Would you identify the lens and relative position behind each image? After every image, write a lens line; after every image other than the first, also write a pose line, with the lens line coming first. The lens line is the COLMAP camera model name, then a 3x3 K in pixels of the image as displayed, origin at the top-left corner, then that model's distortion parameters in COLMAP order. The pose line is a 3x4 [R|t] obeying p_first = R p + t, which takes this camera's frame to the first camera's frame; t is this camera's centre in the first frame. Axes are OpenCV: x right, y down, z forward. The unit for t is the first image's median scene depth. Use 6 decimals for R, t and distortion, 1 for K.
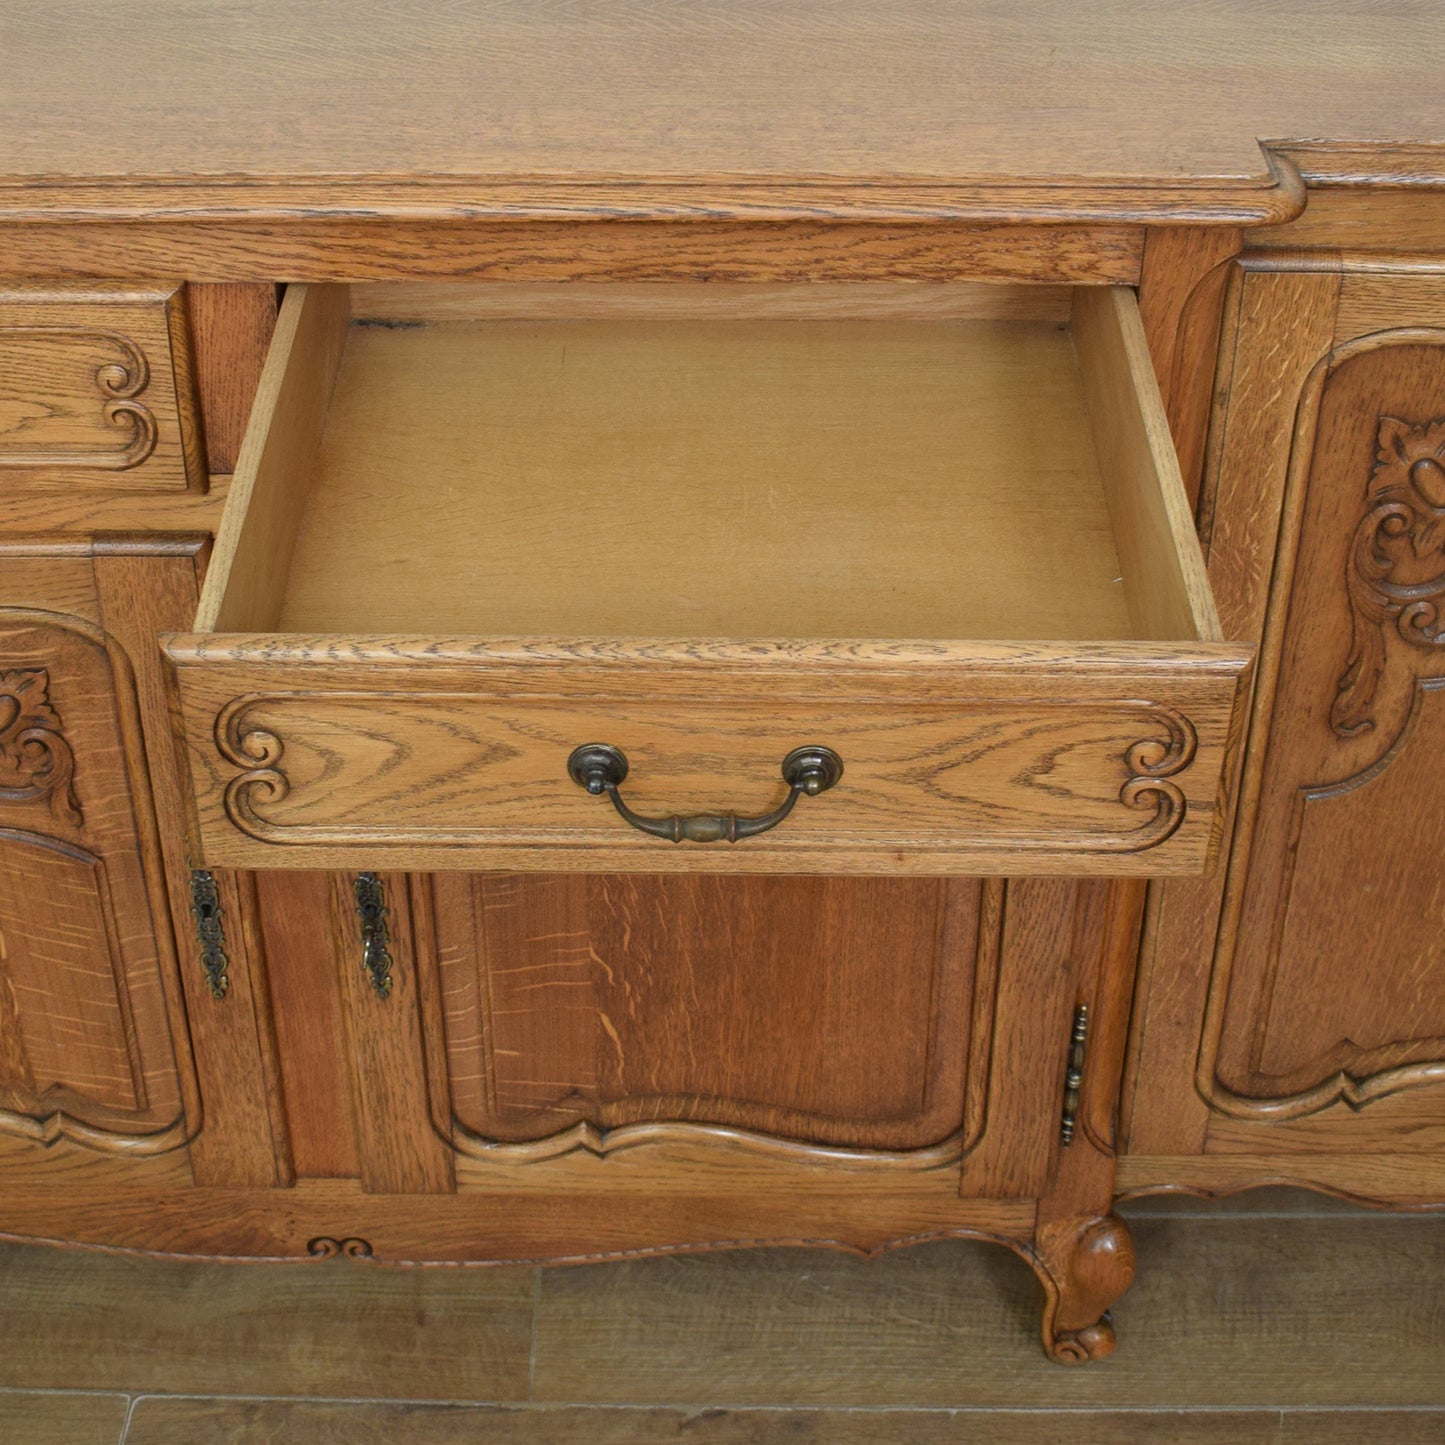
lens RADIAL K [[2544.7, 0, 666.2], [0, 2544.7, 675.6], [0, 0, 1]] dist [-0.093987, 0.000000]
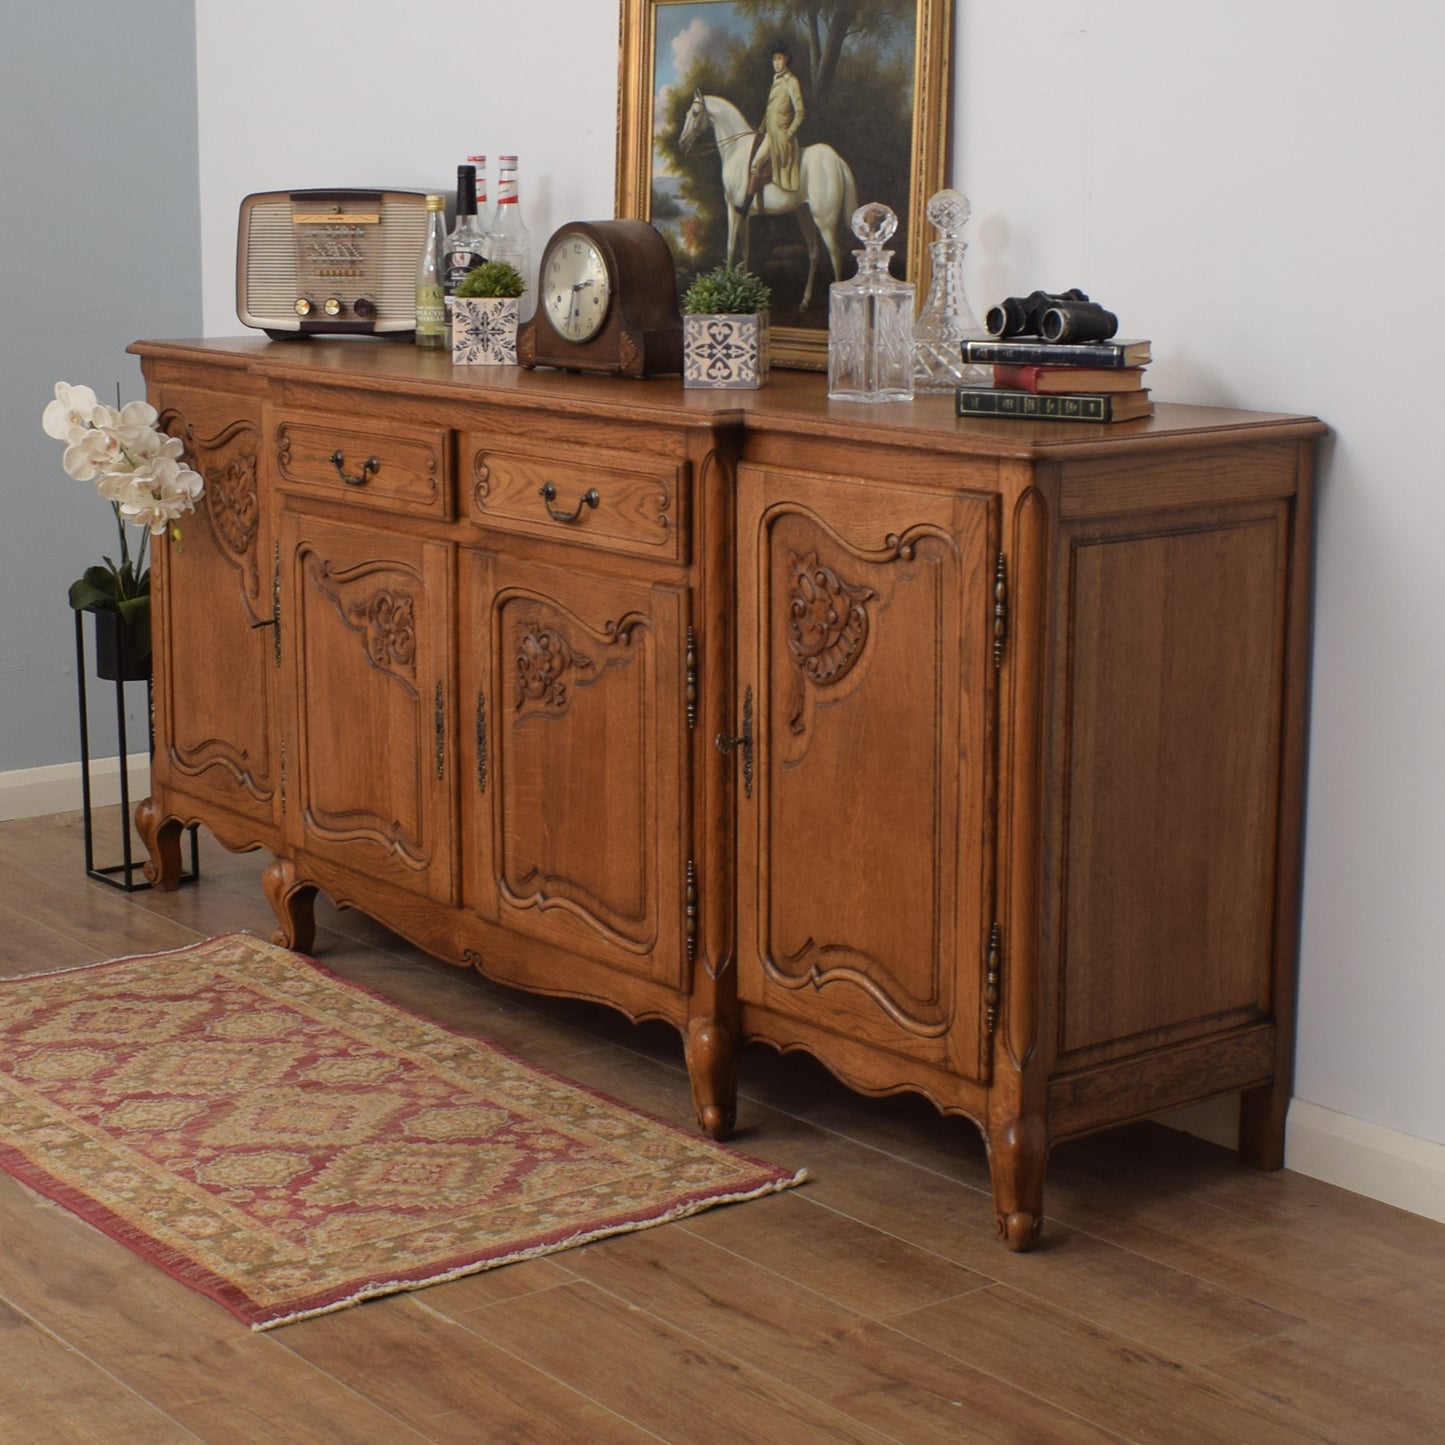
lens RADIAL K [[2927.6, 0, 520.0], [0, 2927.6, 650.2], [0, 0, 1]] dist [-0.098417, 0.000000]
pose [[0.598470, 0.140767, -0.788681, 1.850801], [-0.456768, 0.868717, -0.191555, 0.482520], [0.658176, 0.474884, 0.584199, -0.496682]]
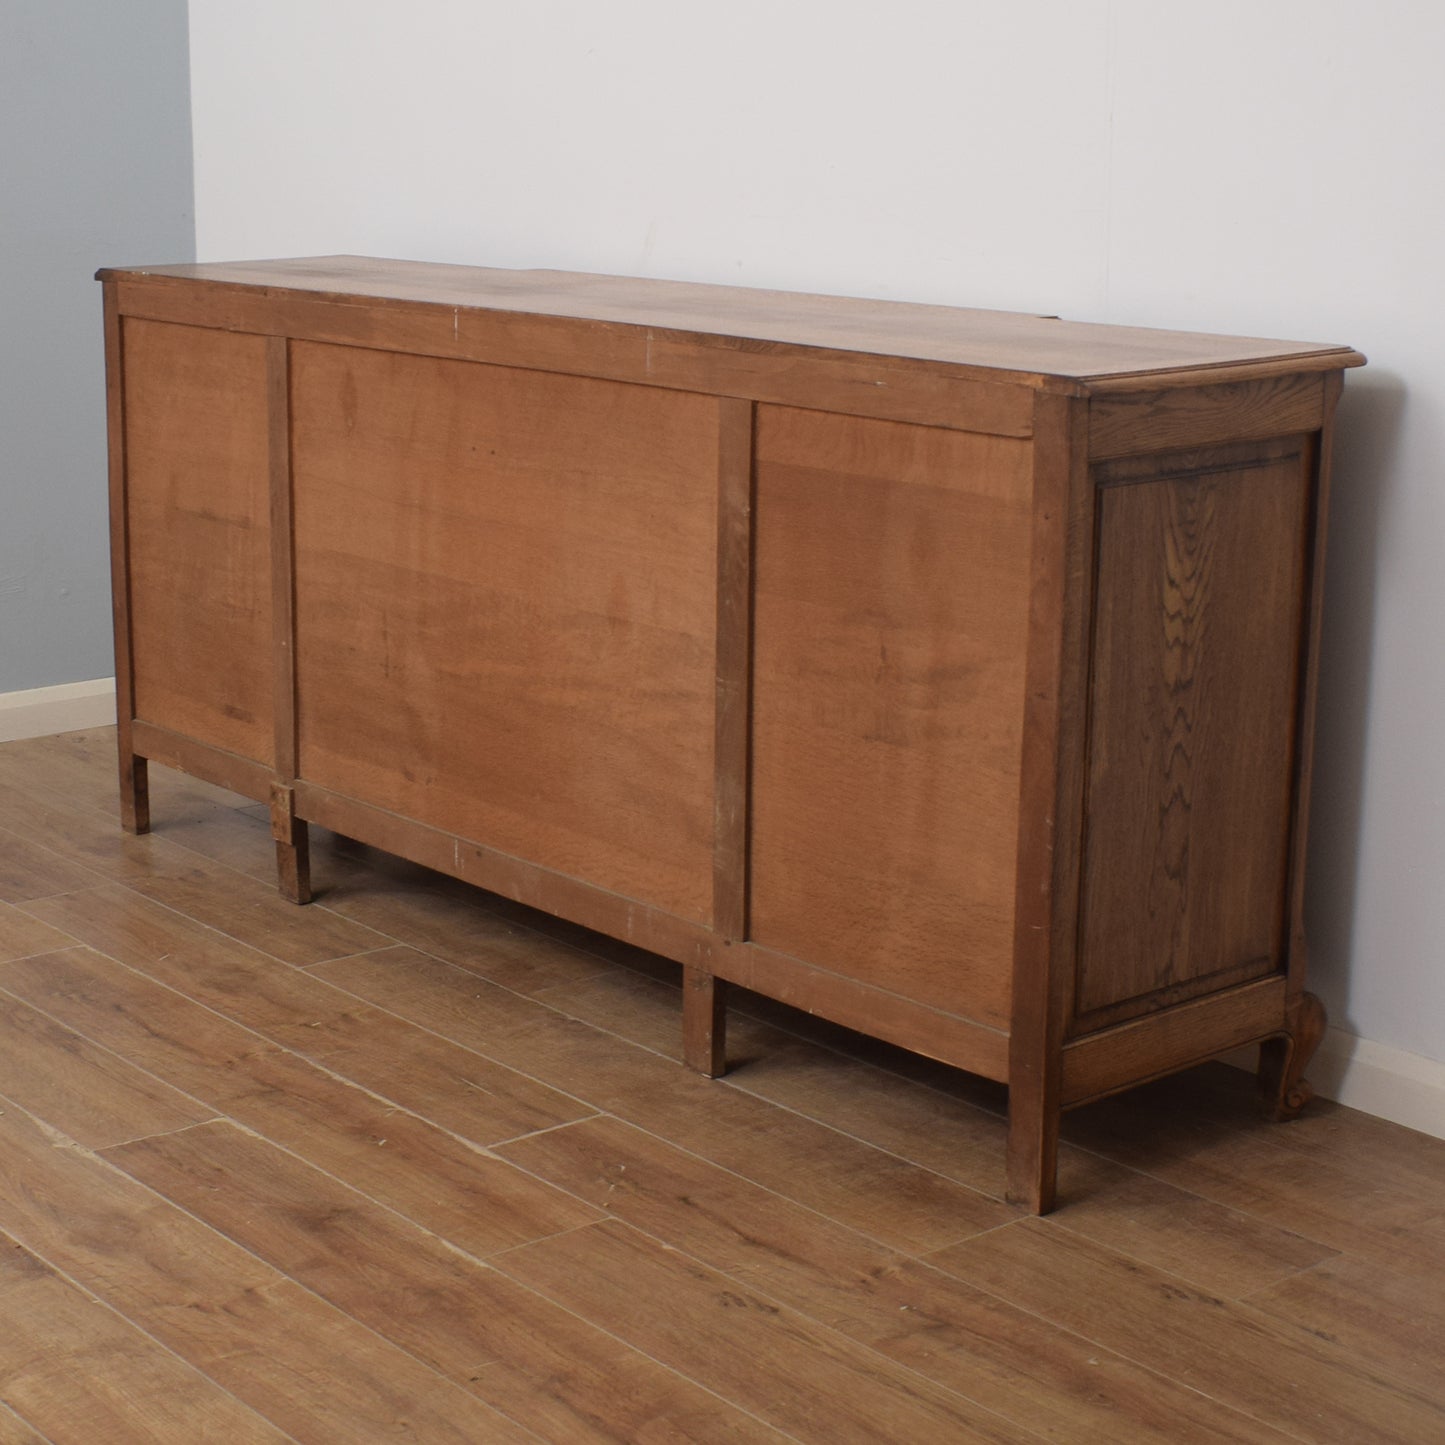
lens RADIAL K [[2745.5, 0, 598.4], [0, 2745.5, 727.2], [0, 0, 1]] dist [-0.092925, 0.000000]
pose [[0.634540, 0.185713, -0.750247, 1.686292], [-0.443627, 0.882391, -0.156785, 0.457108], [0.632894, 0.432316, 0.642299, -0.439974]]
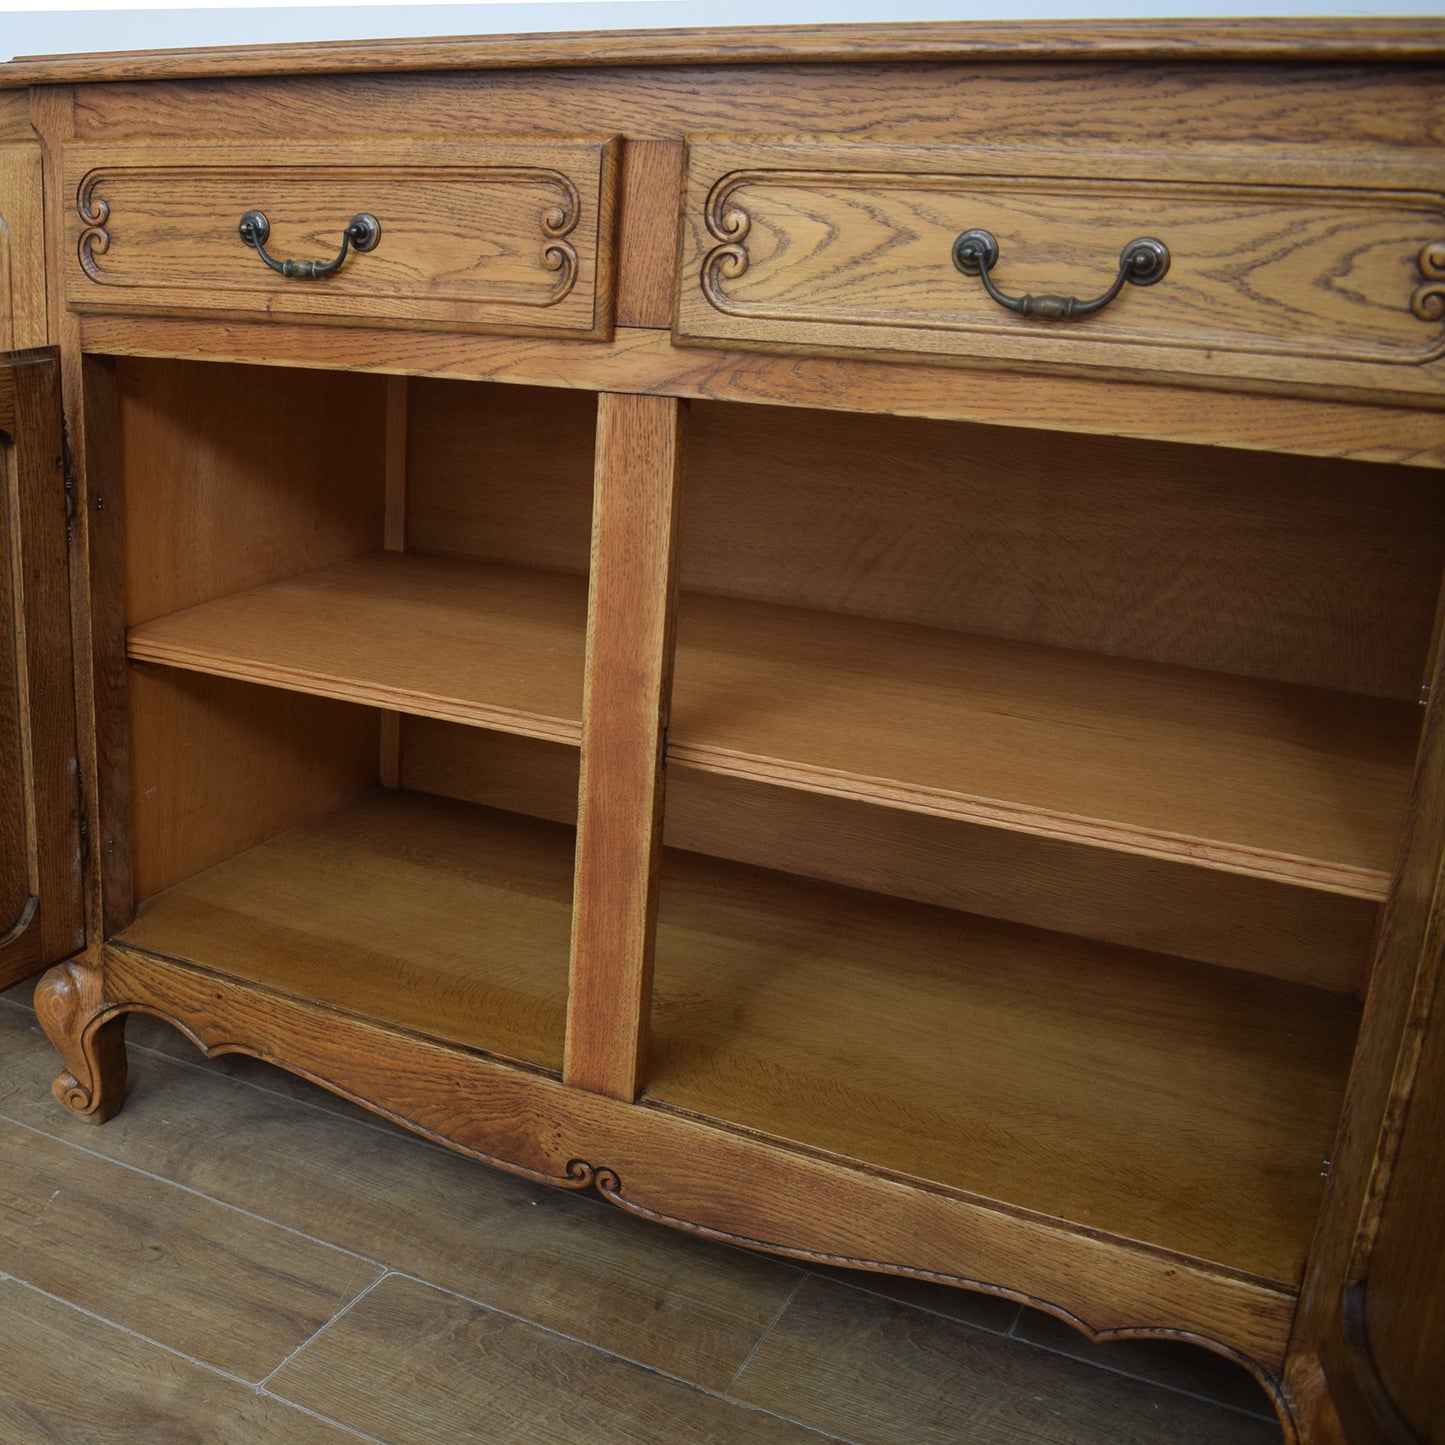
lens RADIAL K [[1758.4, 0, 347.1], [0, 1758.4, 753.3], [0, 0, 1]] dist [-0.085642, 0.000000]
pose [[0.847855, 0.177510, -0.499632, 0.134511], [-0.319434, 0.923104, -0.214105, 0.275652], [0.423206, 0.341129, 0.839361, 0.287526]]
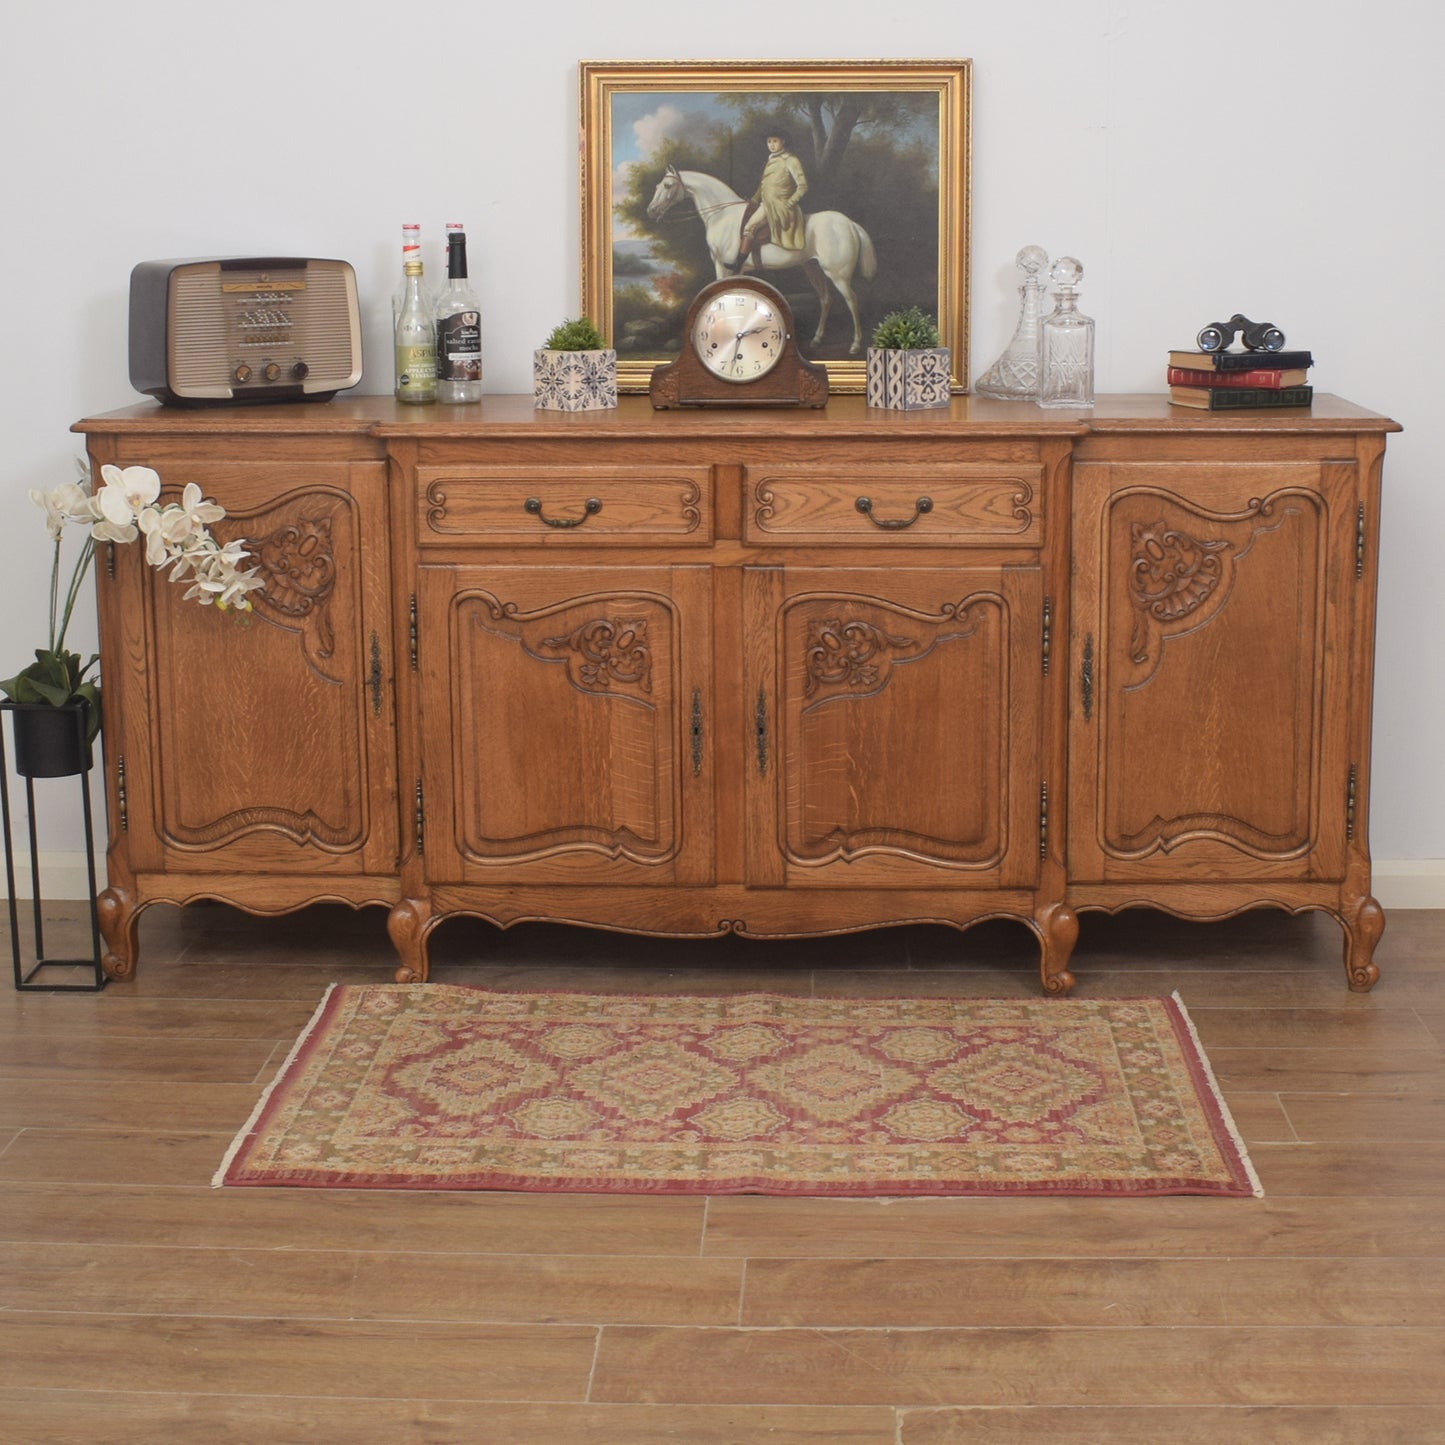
lens RADIAL K [[2391.0, 0, 759.4], [0, 2391.0, 566.9], [0, 0, 1]] dist [-0.096636, 0.000000]
pose [[0.999940, 0.003387, -0.010419, -0.090097], [-0.007629, 0.897839, -0.440258, 0.965548], [0.007864, 0.440311, 0.897811, -1.184005]]
